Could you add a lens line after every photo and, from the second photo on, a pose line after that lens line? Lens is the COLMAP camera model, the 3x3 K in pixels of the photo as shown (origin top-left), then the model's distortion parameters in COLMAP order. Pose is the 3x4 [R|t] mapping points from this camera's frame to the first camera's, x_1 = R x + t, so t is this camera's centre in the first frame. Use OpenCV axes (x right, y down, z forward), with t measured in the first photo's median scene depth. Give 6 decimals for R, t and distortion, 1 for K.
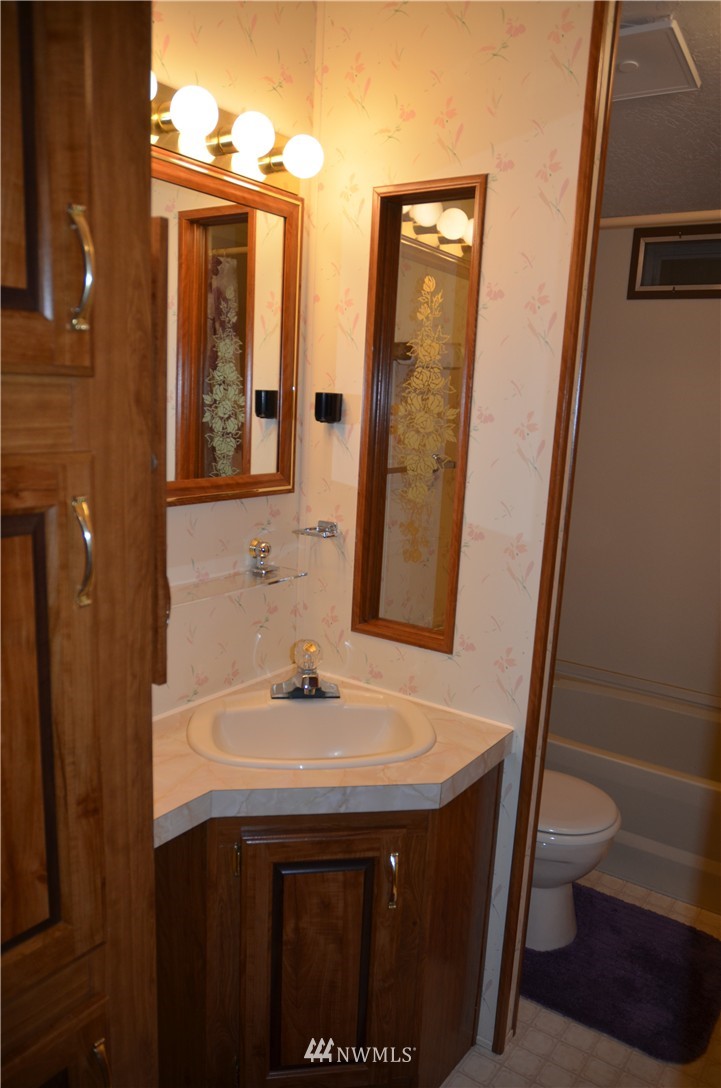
lens RADIAL K [[819.1, 0, 363.4], [0, 819.1, 544.1], [0, 0, 1]] dist [-0.043610, 0.028363]
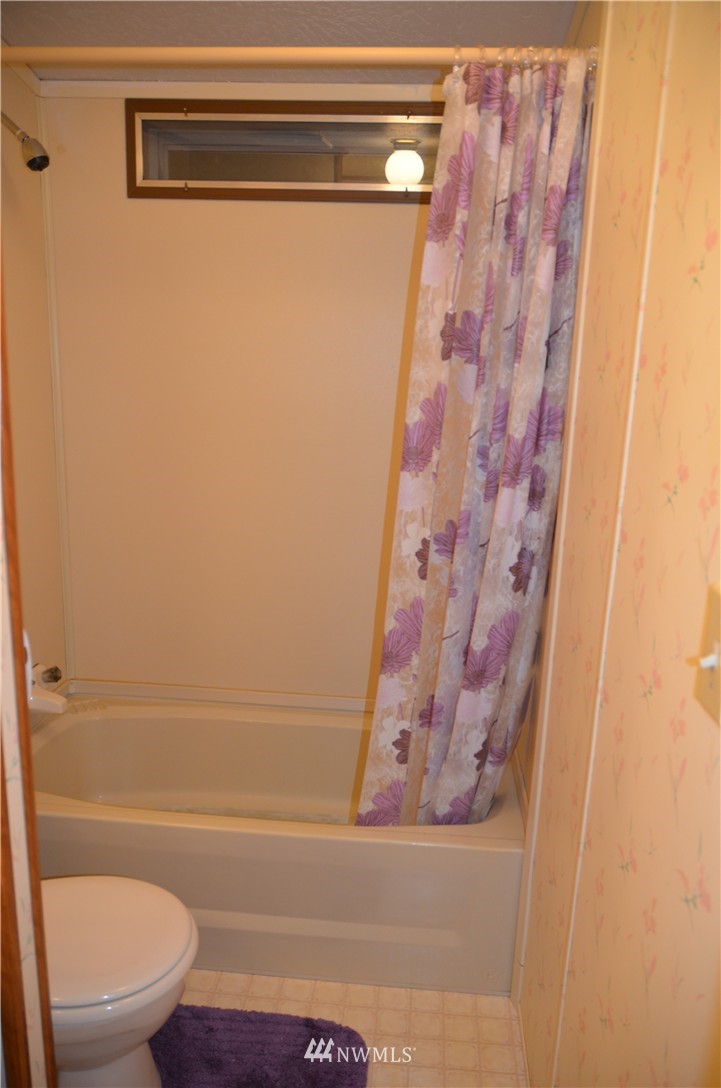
lens RADIAL K [[819.1, 0, 360.2], [0, 819.1, 542.6], [0, 0, 1]] dist [-0.043610, 0.028363]
pose [[0.866360, -0.136432, 0.480424, 0.112013], [0.110462, 0.990485, 0.082081, -0.025182], [-0.487052, -0.018043, 0.873187, 0.248080]]
